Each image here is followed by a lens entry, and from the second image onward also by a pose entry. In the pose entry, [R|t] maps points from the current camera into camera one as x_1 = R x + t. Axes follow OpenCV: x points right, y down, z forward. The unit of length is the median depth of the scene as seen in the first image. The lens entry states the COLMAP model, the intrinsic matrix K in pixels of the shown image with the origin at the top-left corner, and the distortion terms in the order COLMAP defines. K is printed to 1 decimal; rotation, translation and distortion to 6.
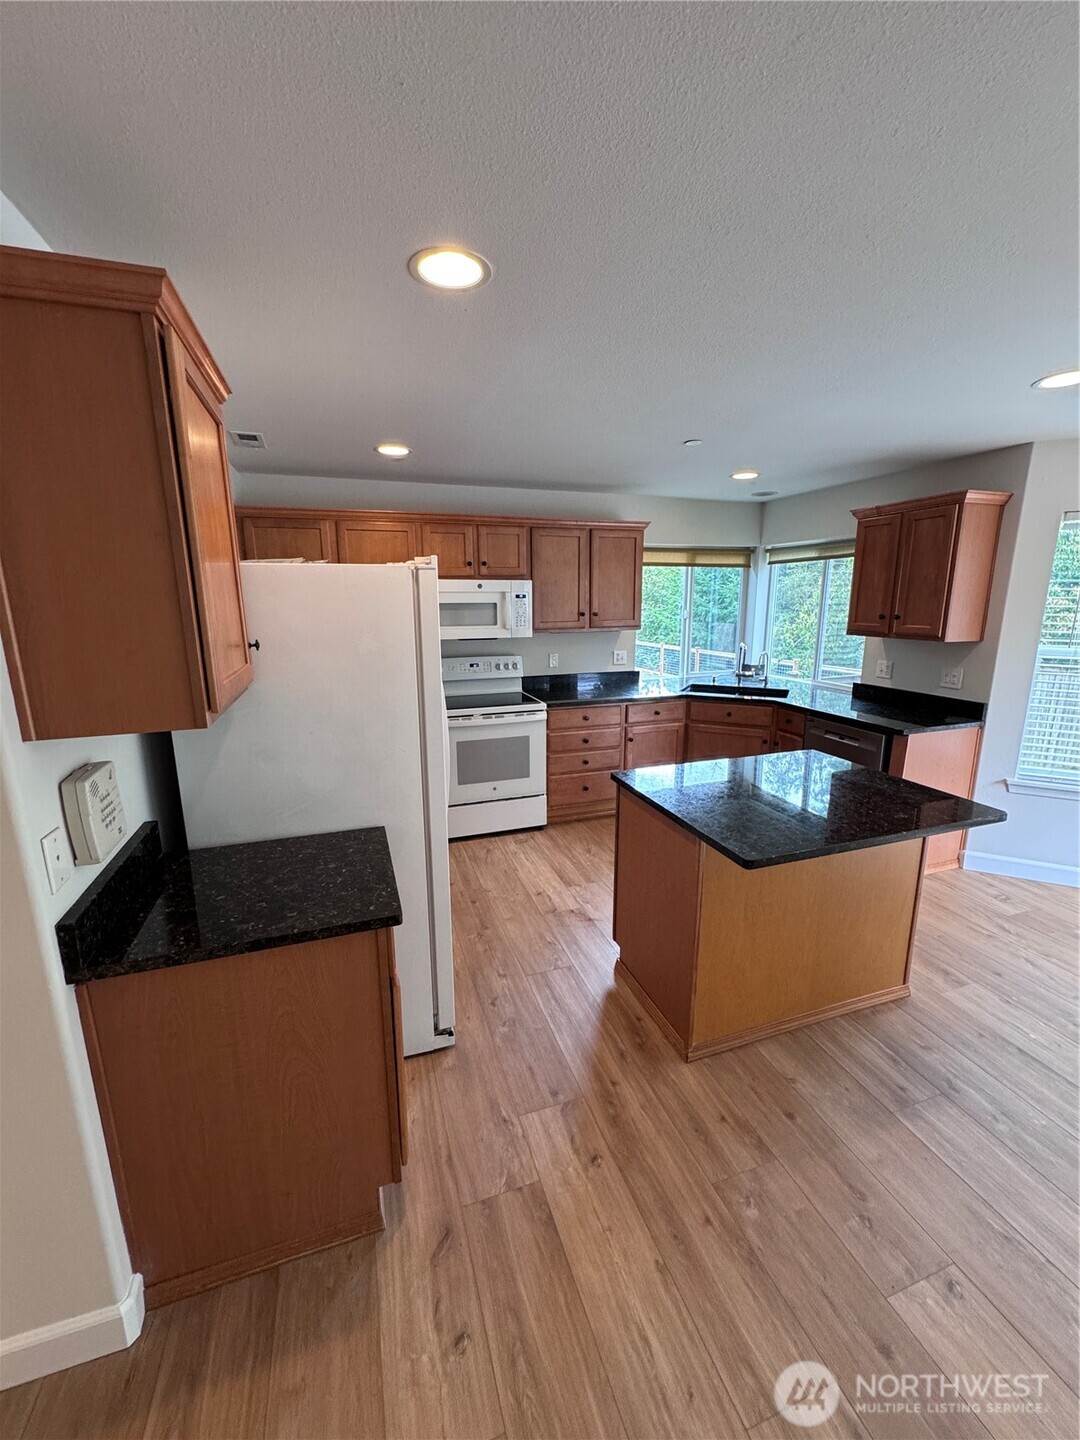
lens RADIAL K [[574.6, 0, 542.5], [0, 574.6, 719.3], [0, 0, 1]] dist [-0.004015, 0.000388]
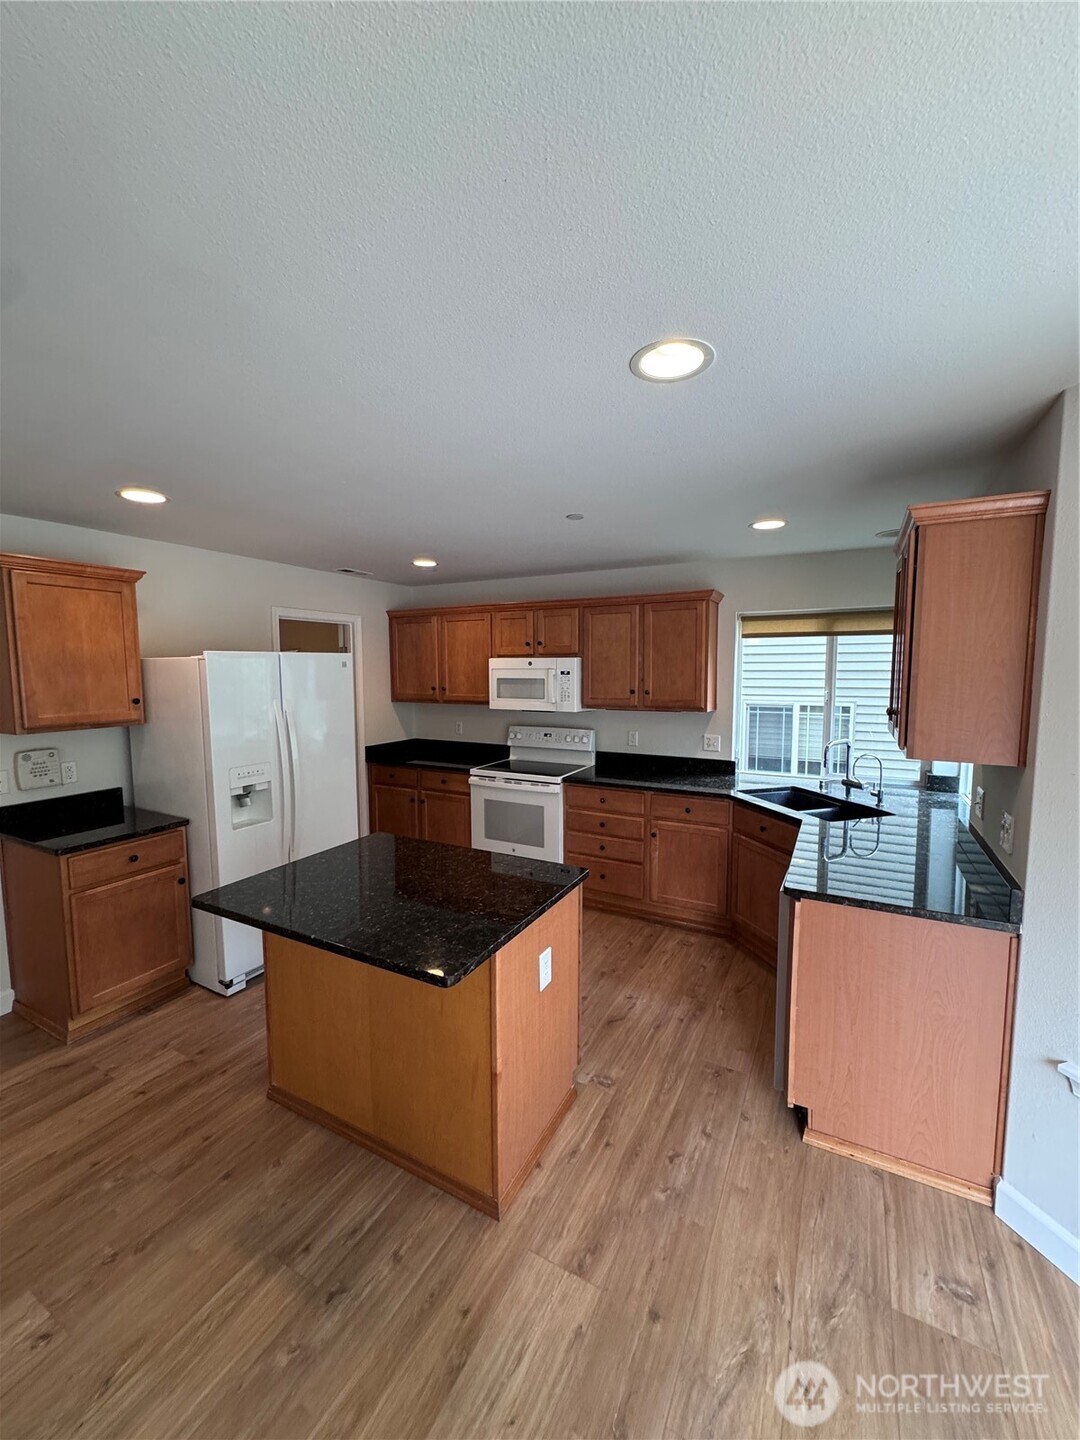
lens RADIAL K [[574.6, 0, 539.1], [0, 574.6, 718.5], [0, 0, 1]] dist [-0.004015, 0.000388]
pose [[0.680827, 0.068684, -0.729217, 0.715168], [-0.154716, 0.986615, -0.051522, -0.073220], [0.715917, 0.147899, 0.682340, 0.273525]]
